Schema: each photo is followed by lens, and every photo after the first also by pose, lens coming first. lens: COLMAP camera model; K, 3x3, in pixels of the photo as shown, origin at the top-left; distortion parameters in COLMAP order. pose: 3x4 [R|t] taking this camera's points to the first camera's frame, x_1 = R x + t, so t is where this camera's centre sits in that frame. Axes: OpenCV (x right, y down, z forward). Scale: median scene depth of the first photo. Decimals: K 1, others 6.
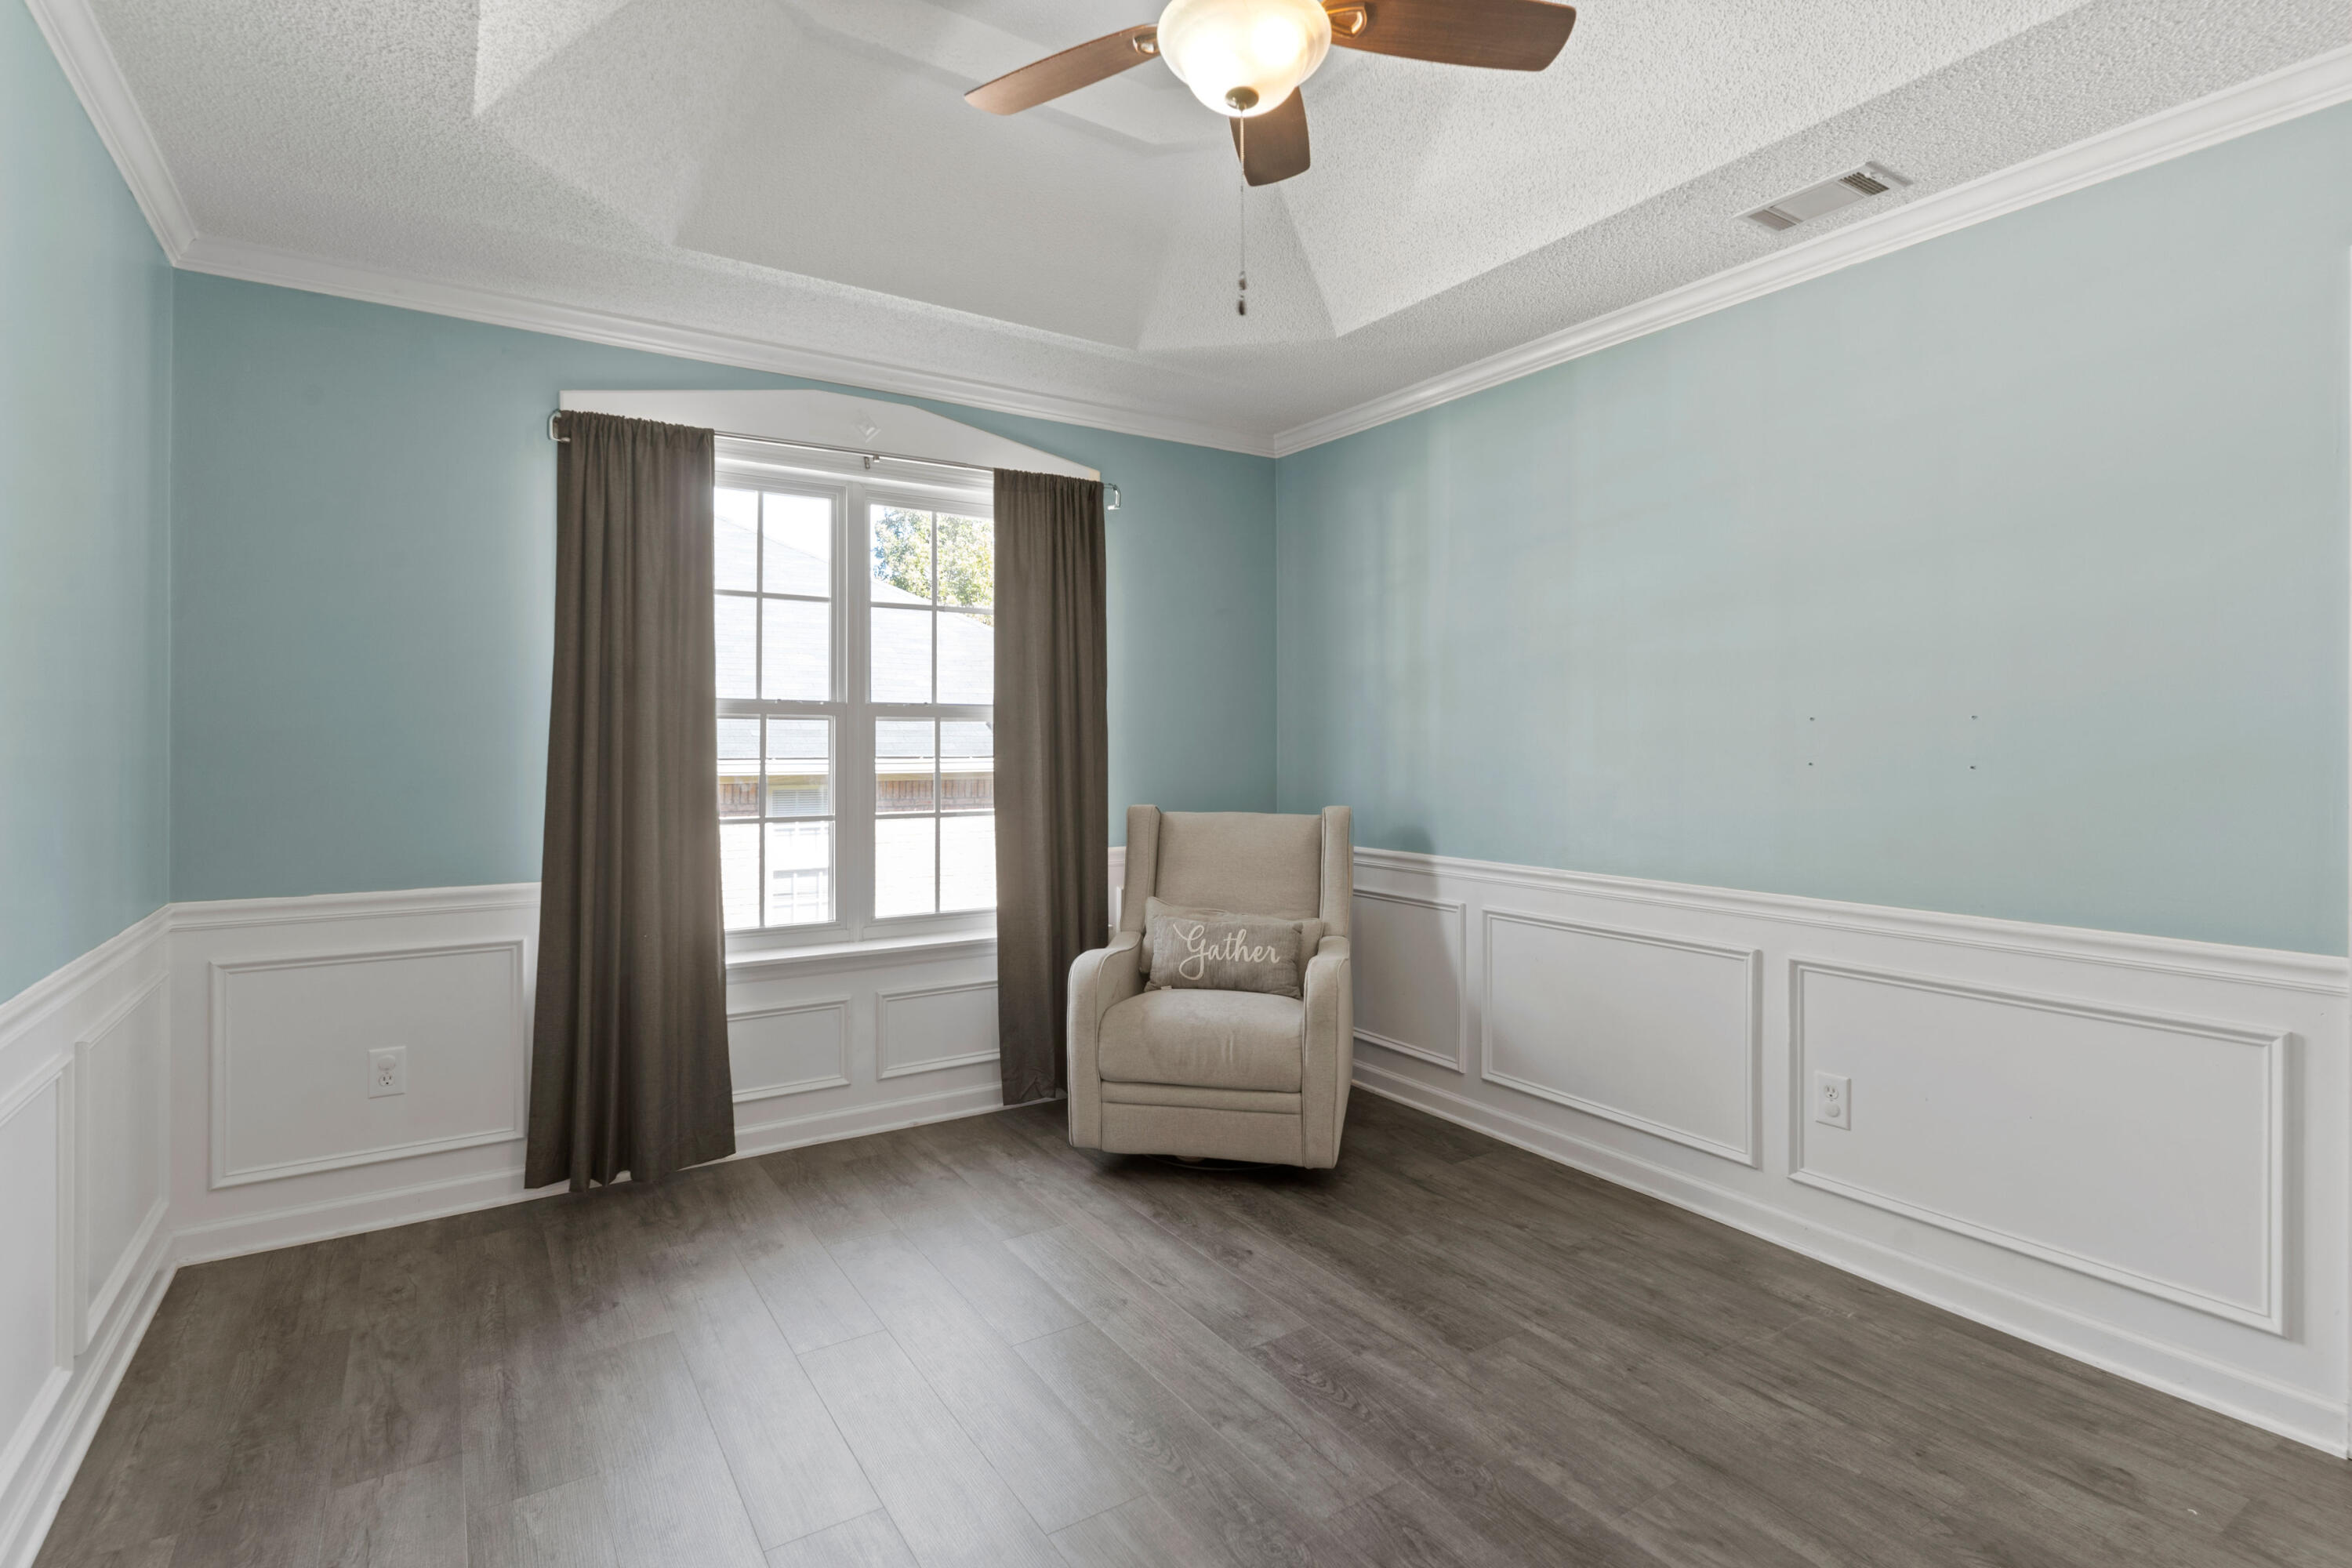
lens RADIAL K [[1132.5, 0, 1150.6], [0, 1132.5, 731.2], [0, 0, 1]] dist [-0.000767, -0.000089]
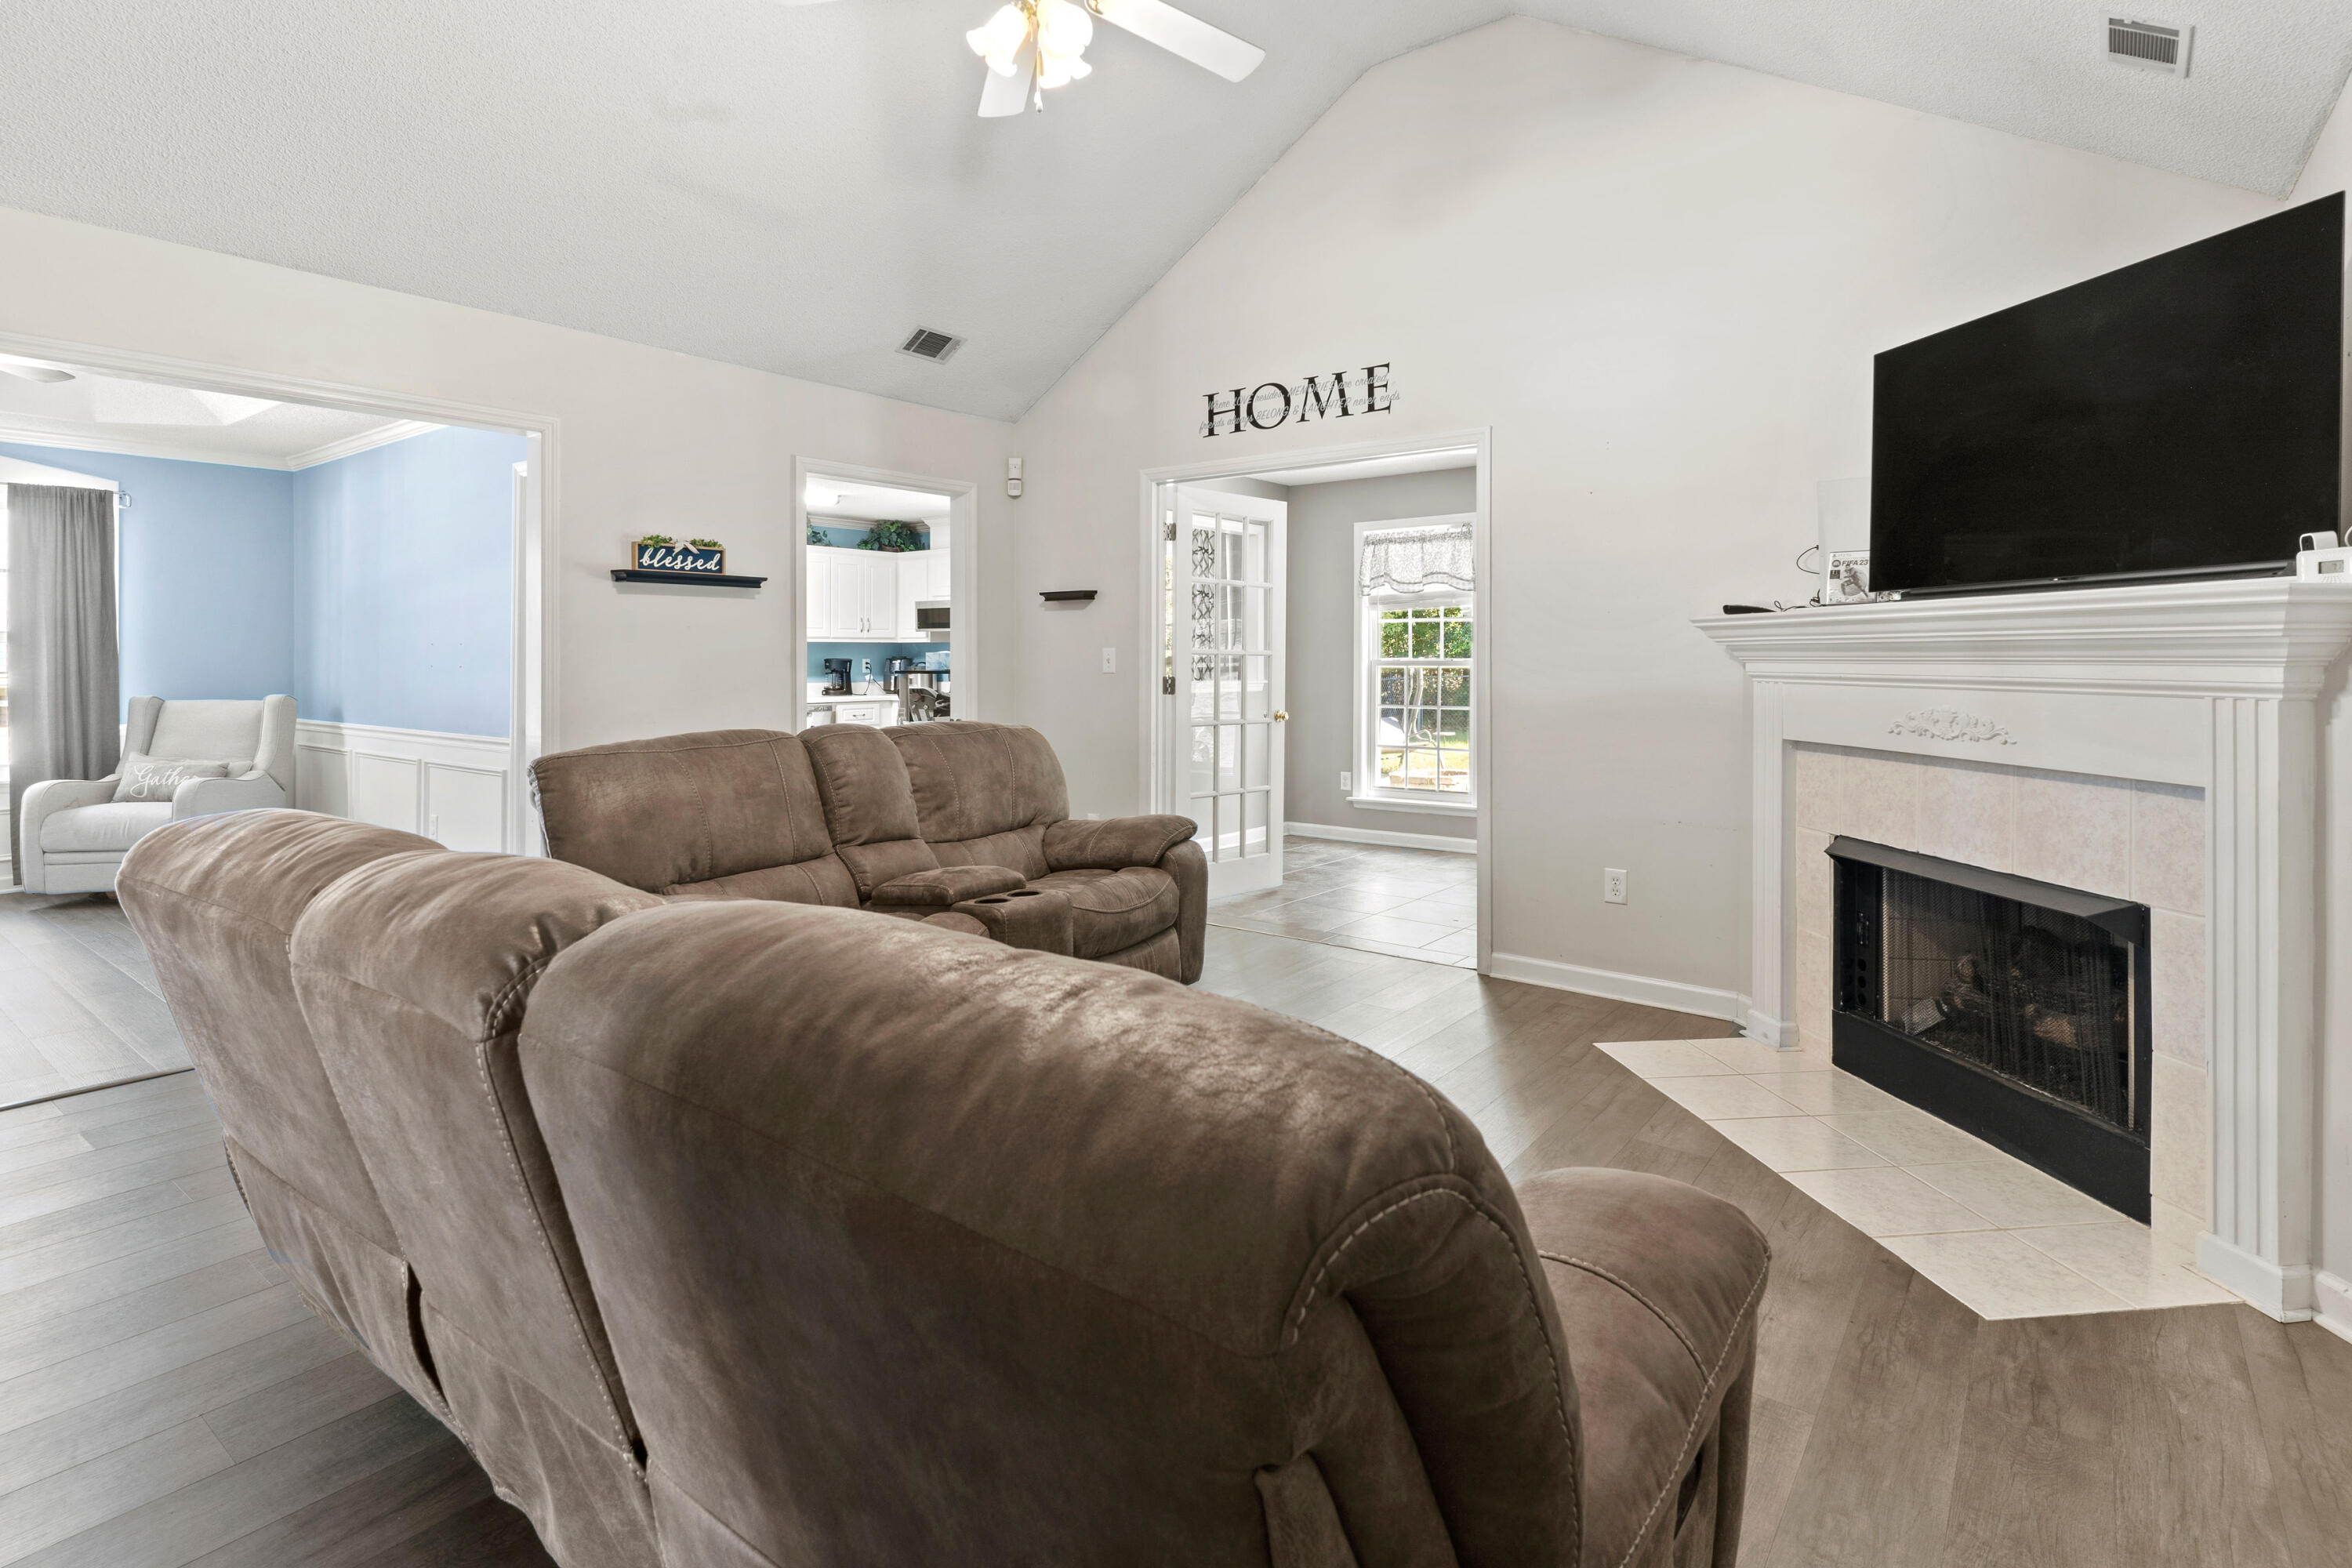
lens RADIAL K [[1151.8, 0, 1171.3], [0, 1151.8, 665.1], [0, 0, 1]] dist [0.000460, 0.000316]
pose [[0.941651, -0.004138, 0.336564, 0.933189], [-0.001333, 0.999871, 0.016023, -0.007794], [-0.336587, -0.015537, 0.941524, -1.166008]]
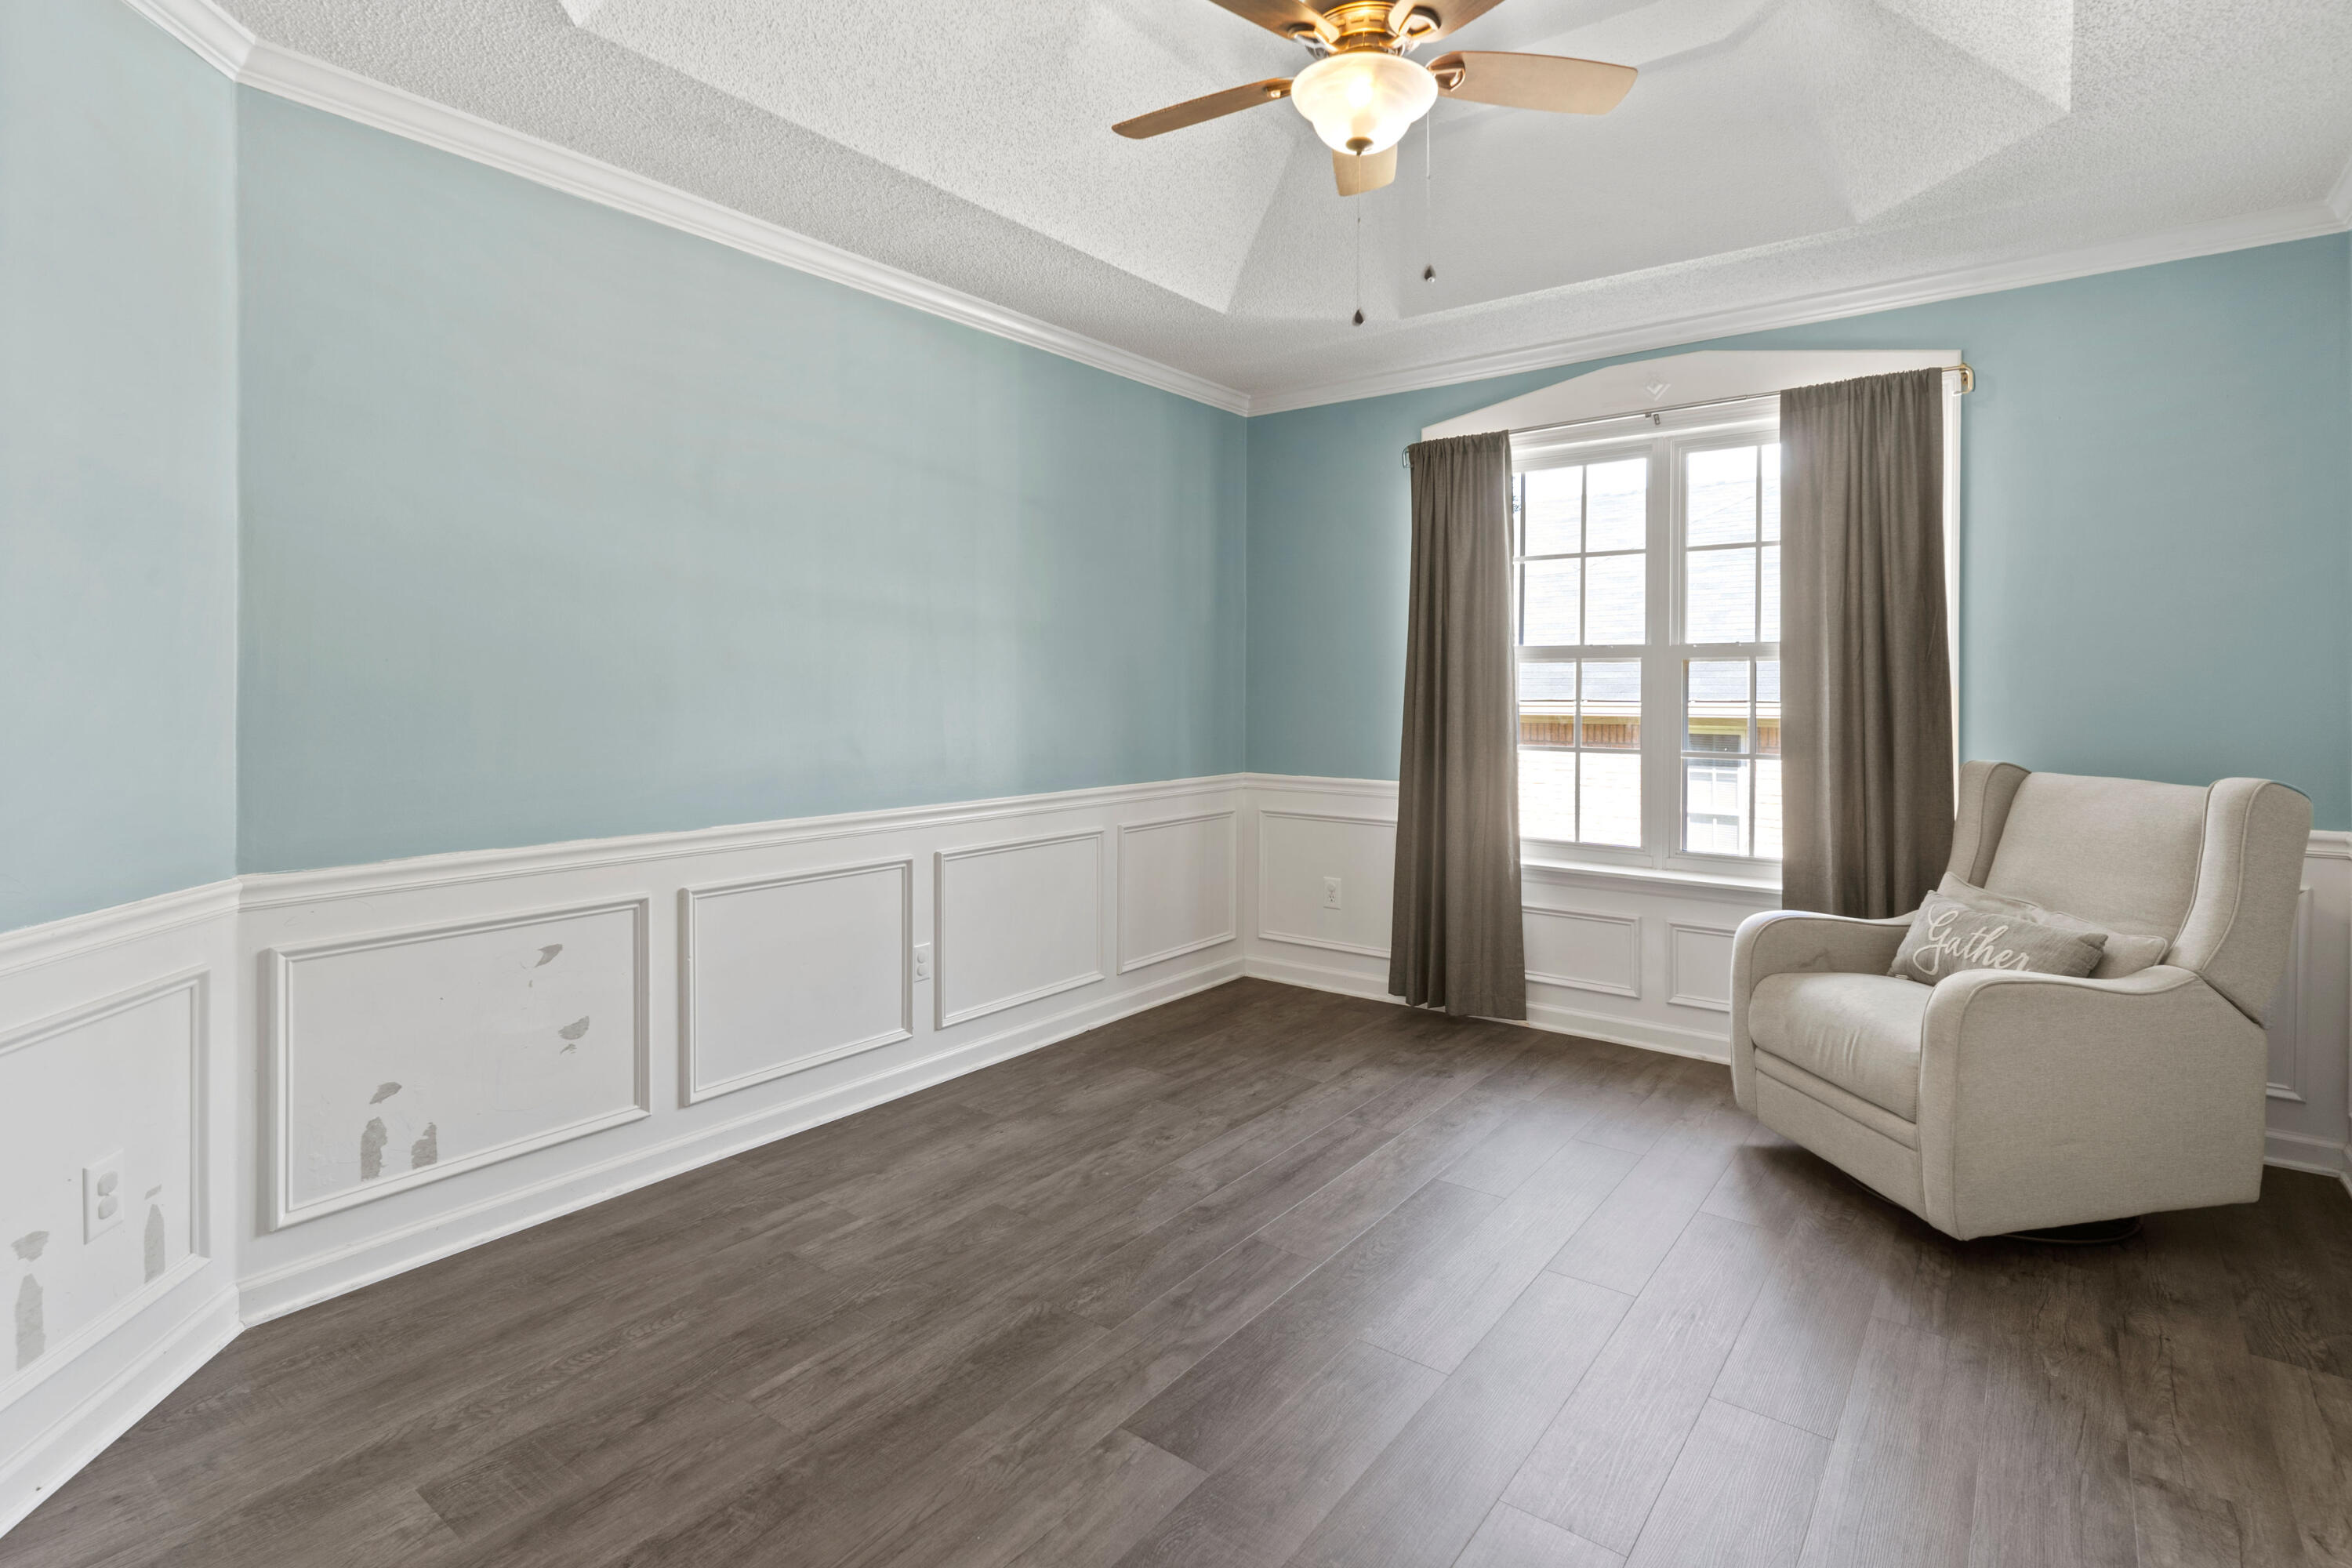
lens RADIAL K [[1151.8, 0, 1171.3], [0, 1151.8, 665.1], [0, 0, 1]] dist [0.000460, 0.000316]
pose [[0.336547, -0.017718, -0.941500, 0.650555], [0.007658, 0.999841, -0.016079, 0.008187], [0.941636, -0.001799, 0.336629, 0.220279]]
